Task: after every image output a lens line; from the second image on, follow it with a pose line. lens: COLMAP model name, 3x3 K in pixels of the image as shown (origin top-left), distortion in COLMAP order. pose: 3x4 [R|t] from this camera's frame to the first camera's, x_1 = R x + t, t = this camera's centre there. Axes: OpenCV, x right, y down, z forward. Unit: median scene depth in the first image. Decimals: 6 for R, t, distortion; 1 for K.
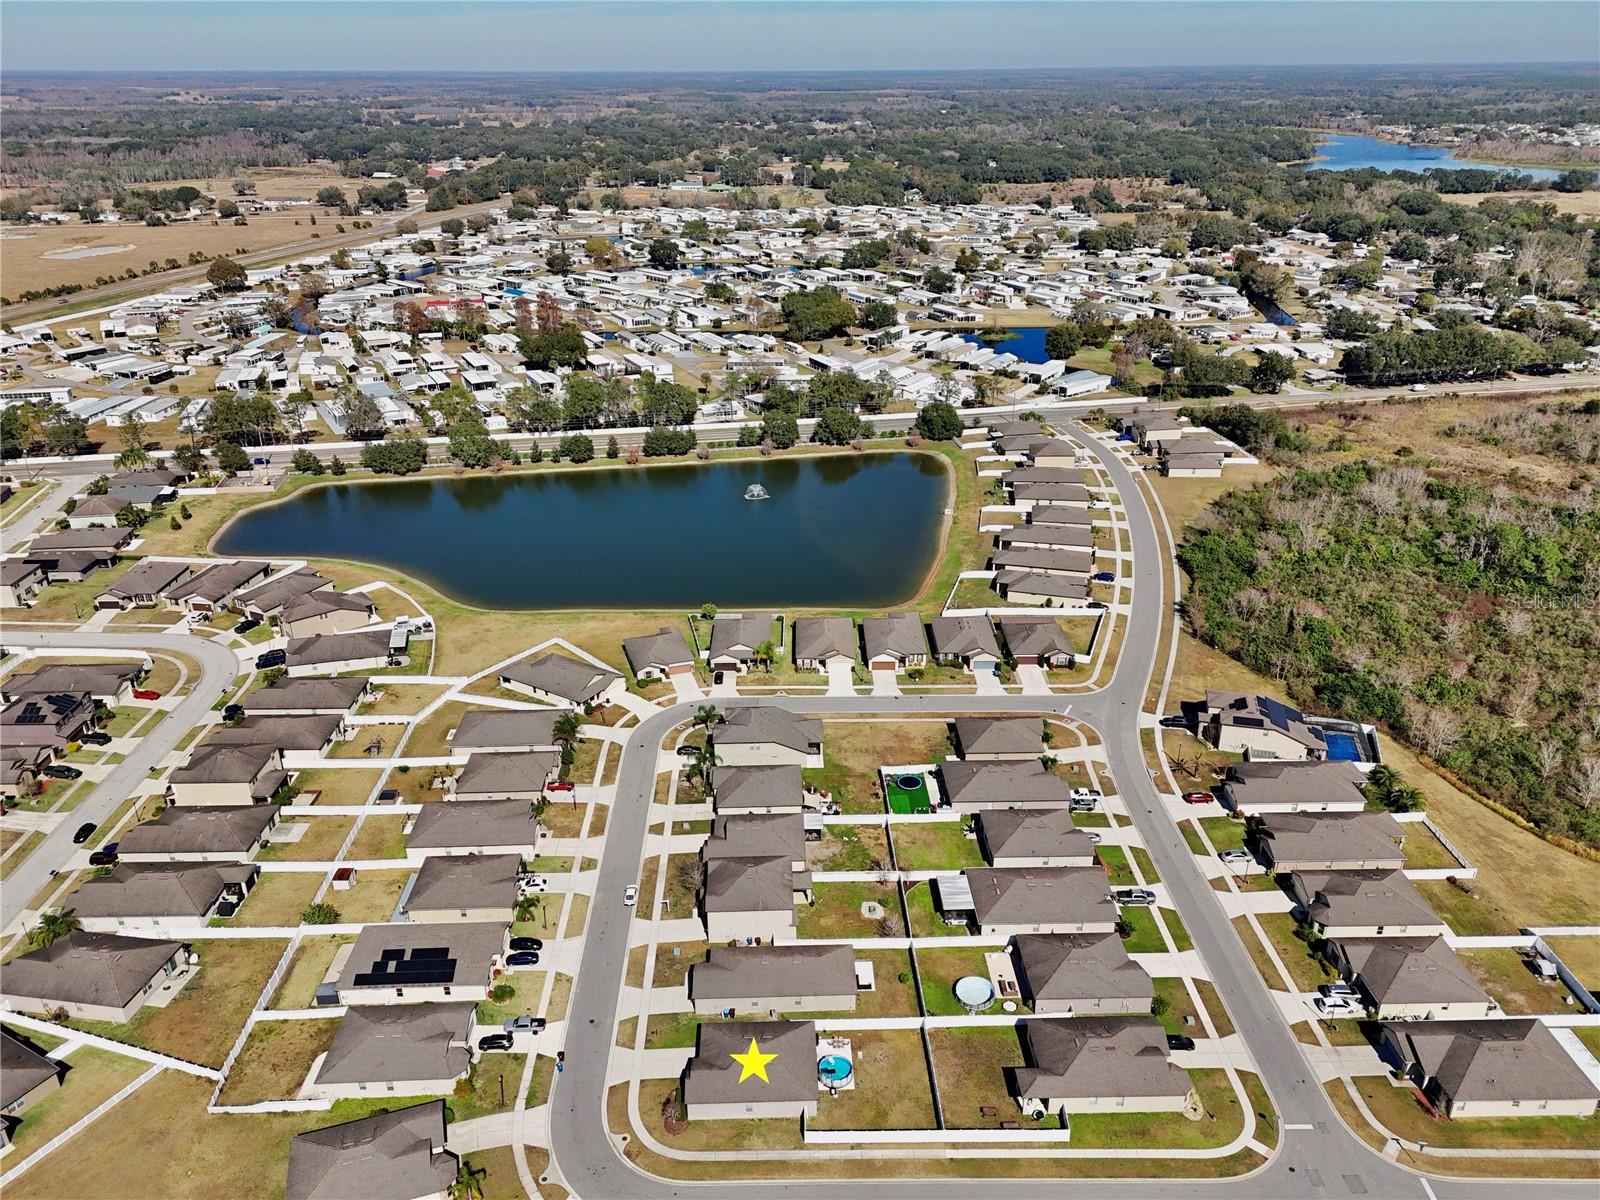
lens RADIAL K [[1173.0, 0, 801.9], [0, 1173.0, 605.6], [0, 0, 1]] dist [0.086295, -0.082450]
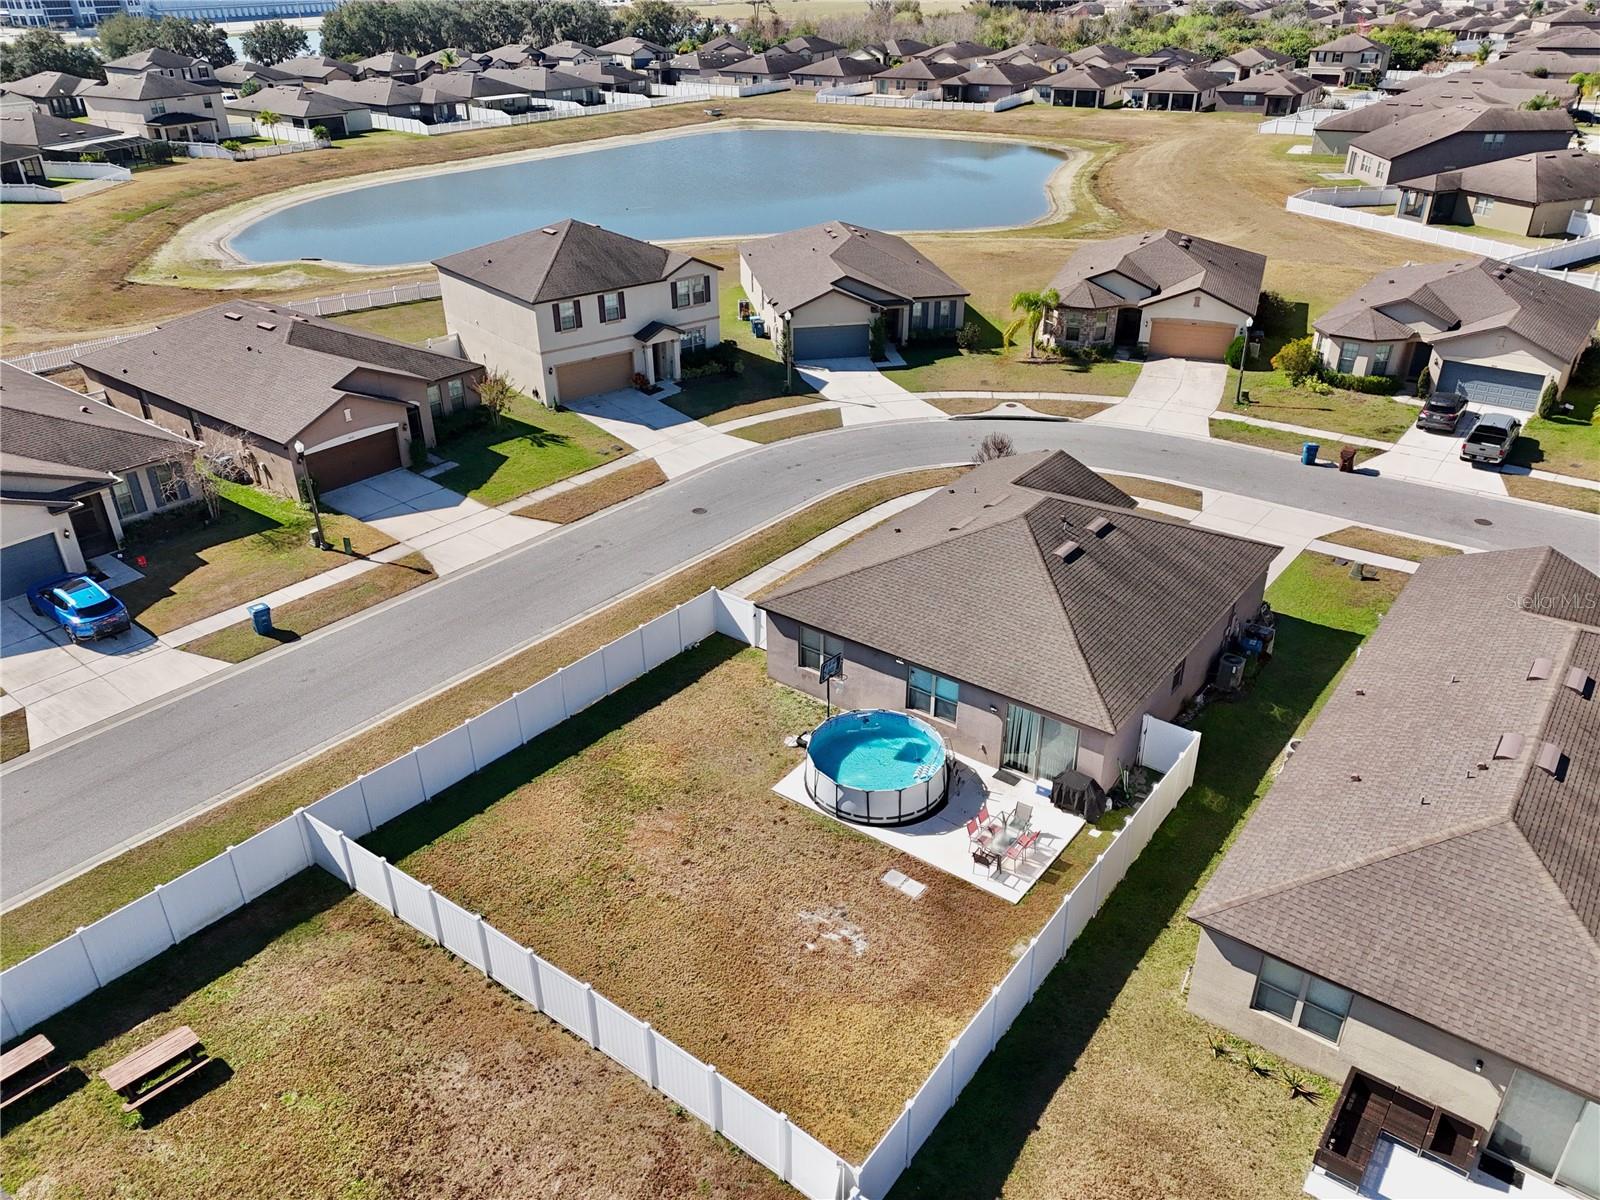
lens RADIAL K [[1173.0, 0, 801.9], [0, 1173.0, 605.6], [0, 0, 1]] dist [0.086295, -0.082450]
pose [[-0.624384, 0.381441, -0.681651, 0.113618], [-0.314239, 0.676270, 0.666268, 0.131406], [0.715122, 0.630208, -0.302389, 0.630689]]
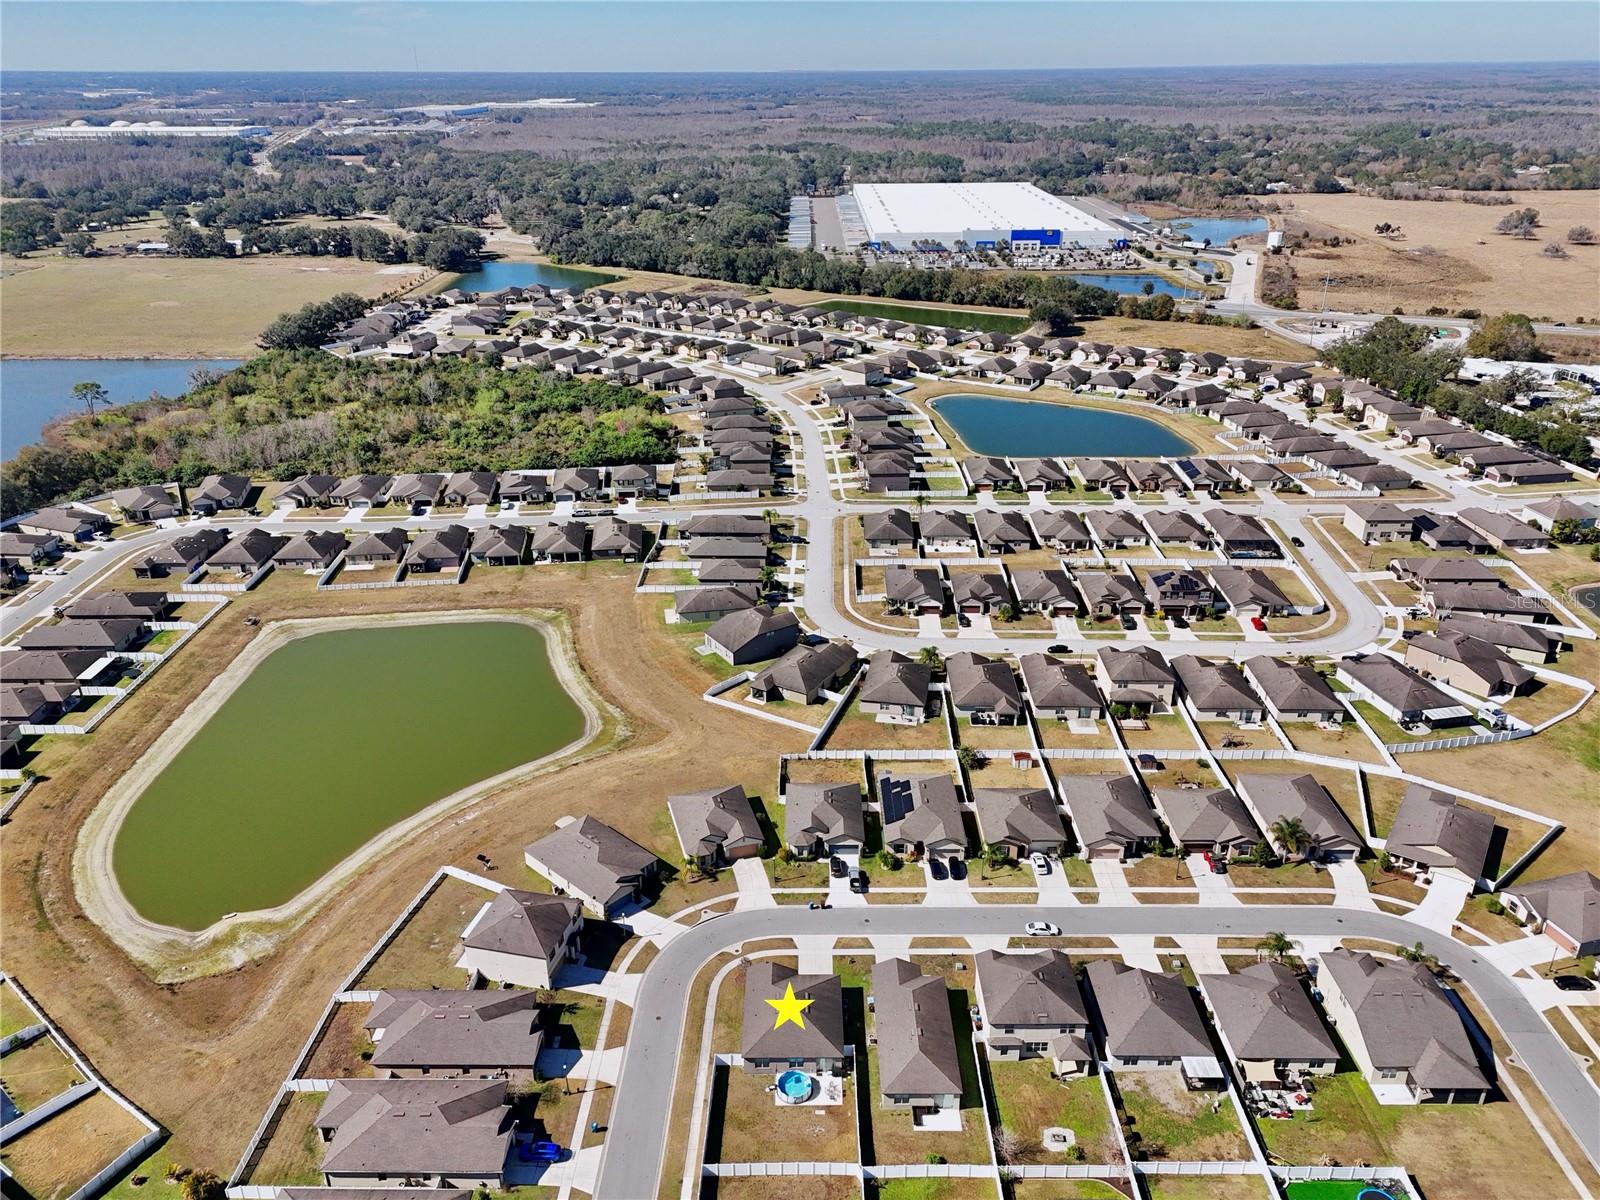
lens RADIAL K [[1173.0, 0, 801.9], [0, 1173.0, 605.6], [0, 0, 1]] dist [0.086295, -0.082450]
pose [[-0.029265, 0.418992, -0.907518, 0.457630], [-0.407675, 0.823961, 0.393560, -0.198336], [0.912658, 0.381490, 0.146699, 0.429495]]
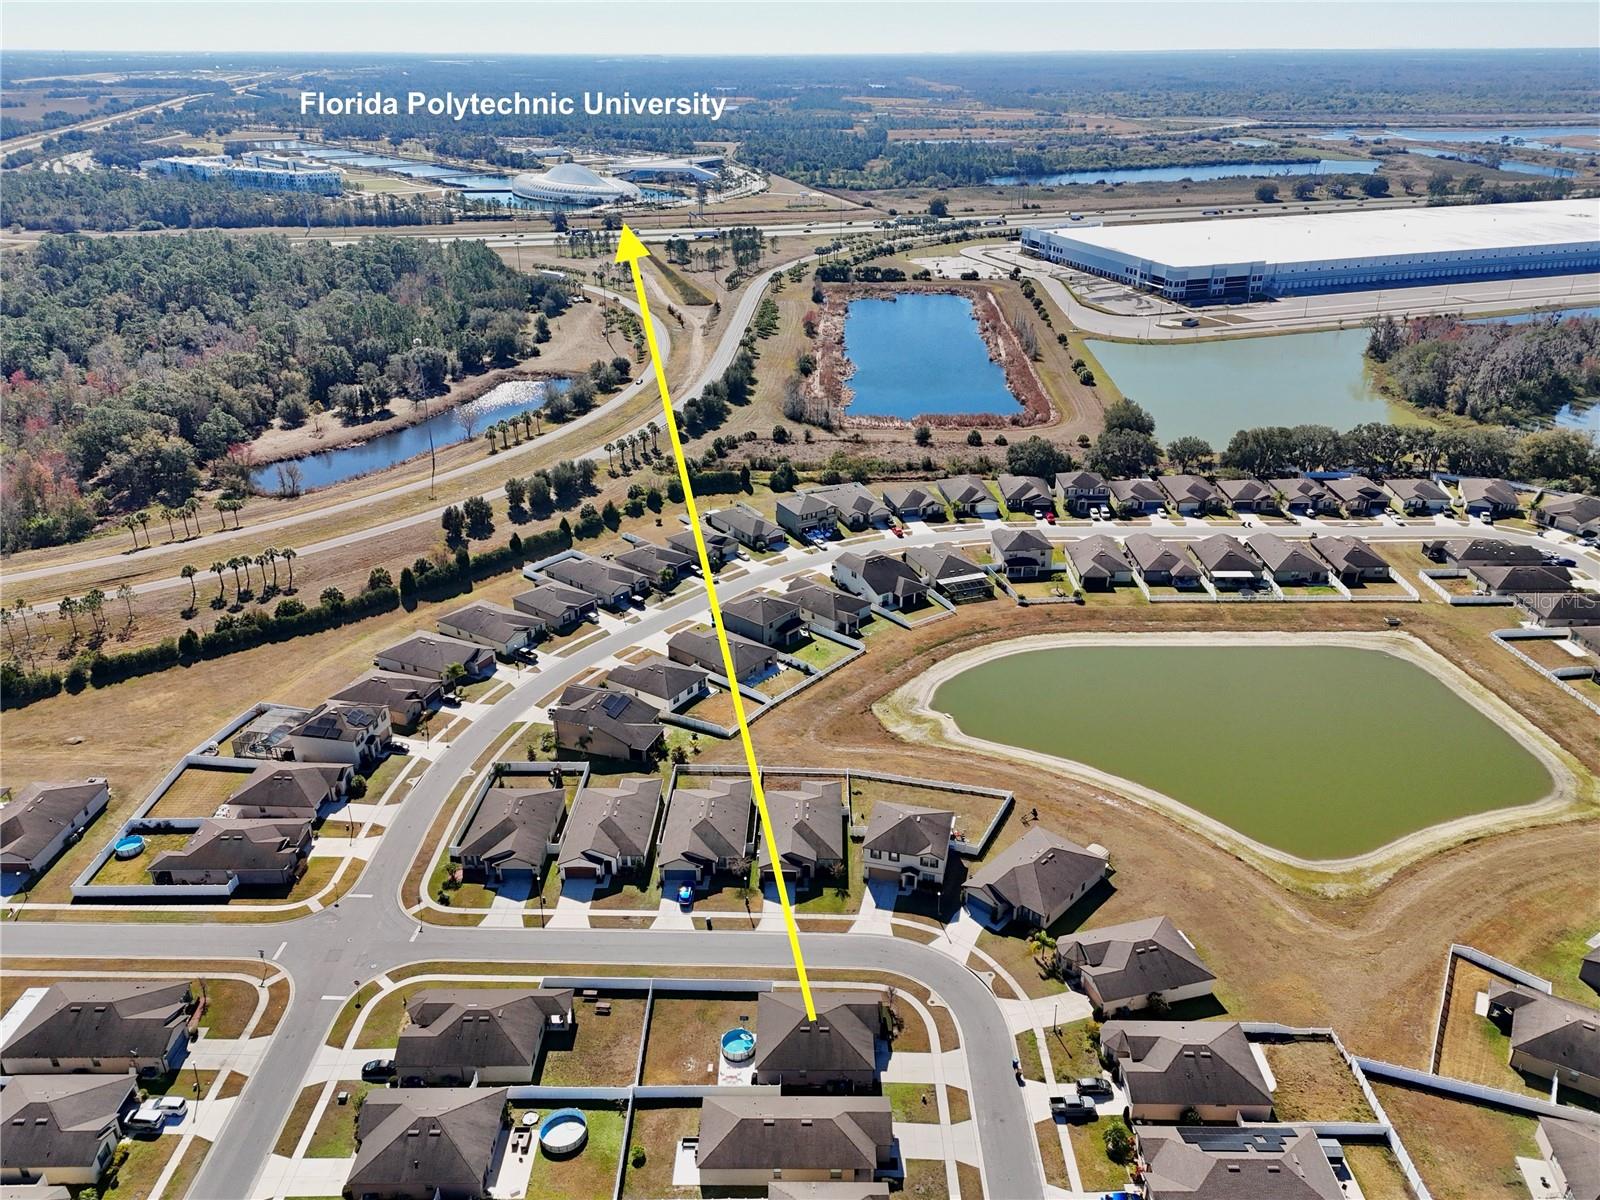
lens RADIAL K [[1173.0, 0, 801.9], [0, 1173.0, 605.6], [0, 0, 1]] dist [0.086295, -0.082450]
pose [[-0.999503, -0.008887, 0.030252, -0.032117], [0.017283, 0.648063, 0.761391, -0.376068], [-0.026371, 0.761535, -0.647587, 0.829372]]
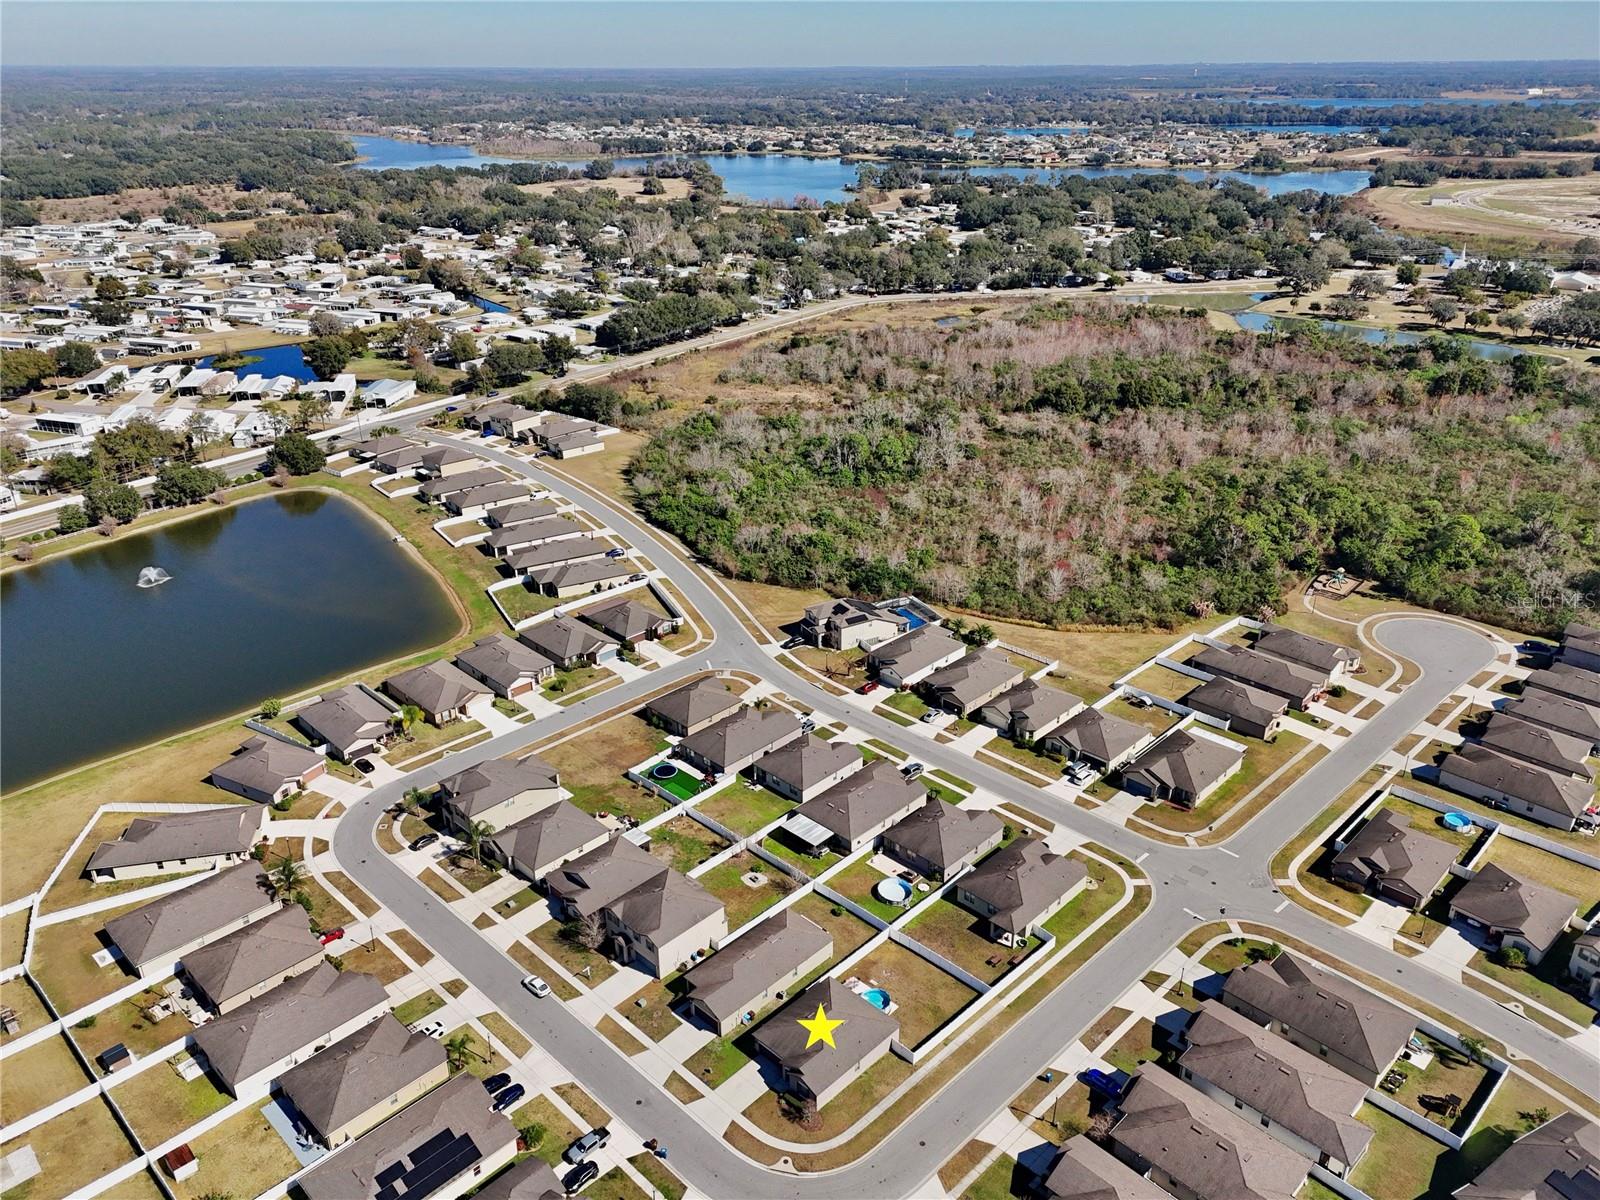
lens RADIAL K [[1173.0, 0, 801.9], [0, 1173.0, 605.6], [0, 0, 1]] dist [0.086295, -0.082450]
pose [[0.717313, -0.288452, 0.634238, -0.360623], [0.289503, 0.951372, 0.105261, -0.049535], [-0.633759, 0.108109, 0.765939, 0.110530]]
